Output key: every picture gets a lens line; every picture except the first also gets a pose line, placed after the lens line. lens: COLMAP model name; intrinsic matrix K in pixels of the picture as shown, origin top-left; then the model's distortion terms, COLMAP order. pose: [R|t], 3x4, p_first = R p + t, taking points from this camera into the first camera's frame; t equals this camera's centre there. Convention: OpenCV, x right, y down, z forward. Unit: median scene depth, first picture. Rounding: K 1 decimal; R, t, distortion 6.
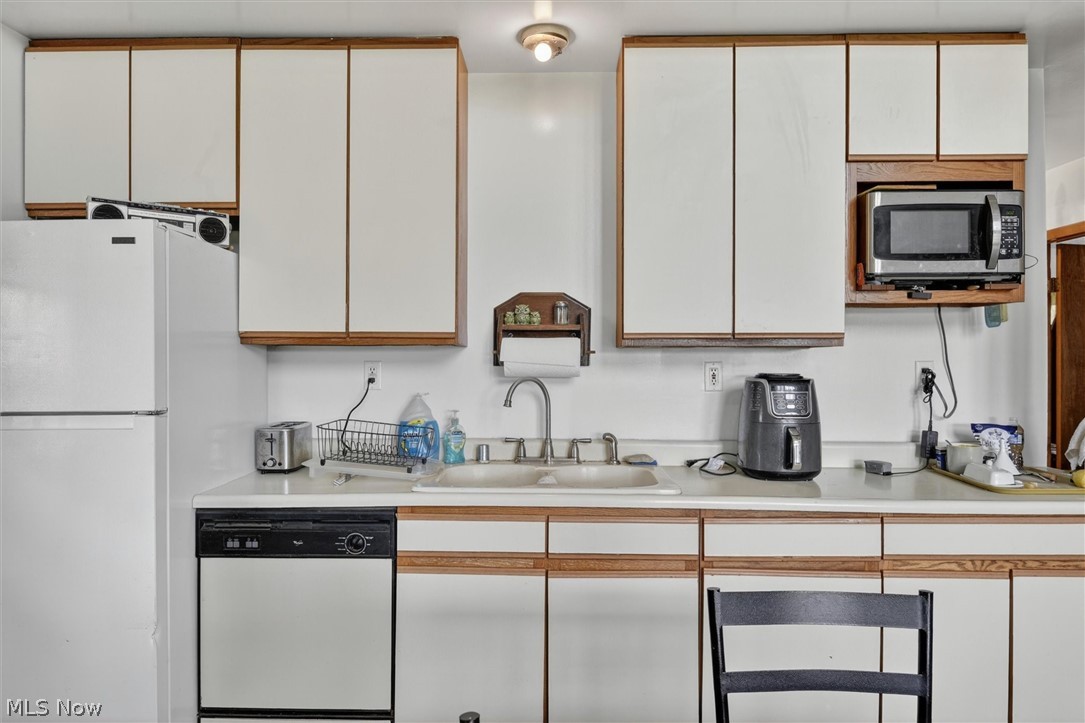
lens RADIAL K [[712.1, 0, 564.2], [0, 712.1, 354.6], [0, 0, 1]] dist [0.003825, 0.000987]
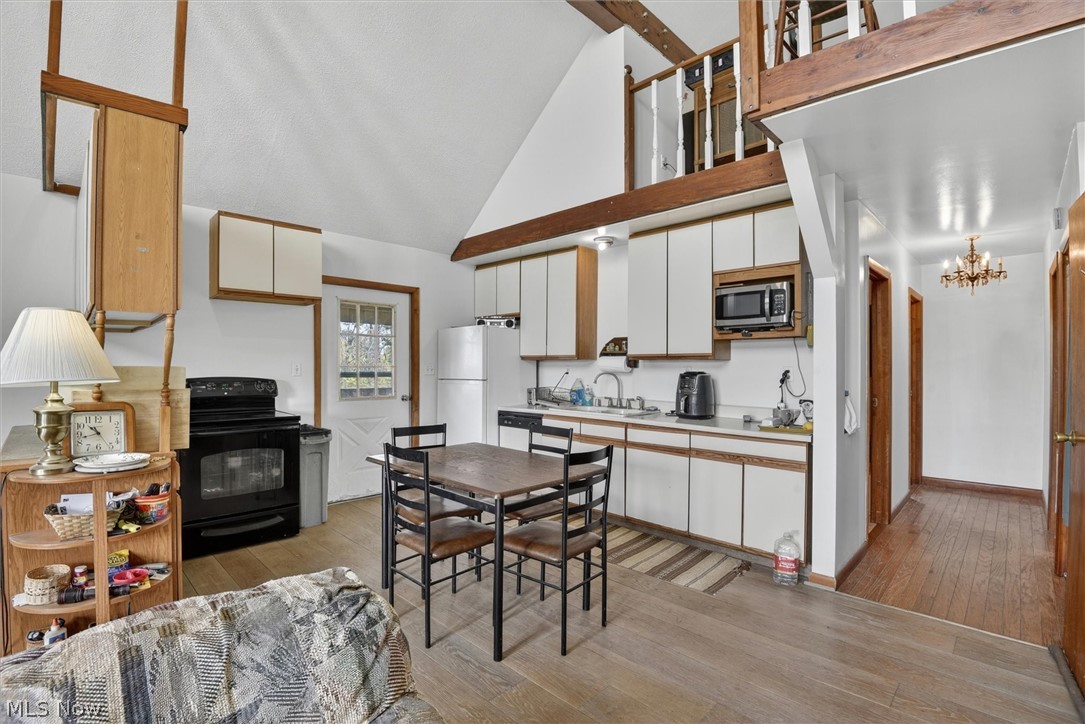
lens RADIAL K [[506.8, 0, 542.5], [0, 506.8, 362.0], [0, 0, 1]] dist [0.000516, -0.000044]
pose [[0.728007, -0.001947, -0.685567, 1.024862], [-0.004312, 0.999963, -0.007420, 0.009622], [0.685556, 0.008358, 0.727972, -0.461749]]
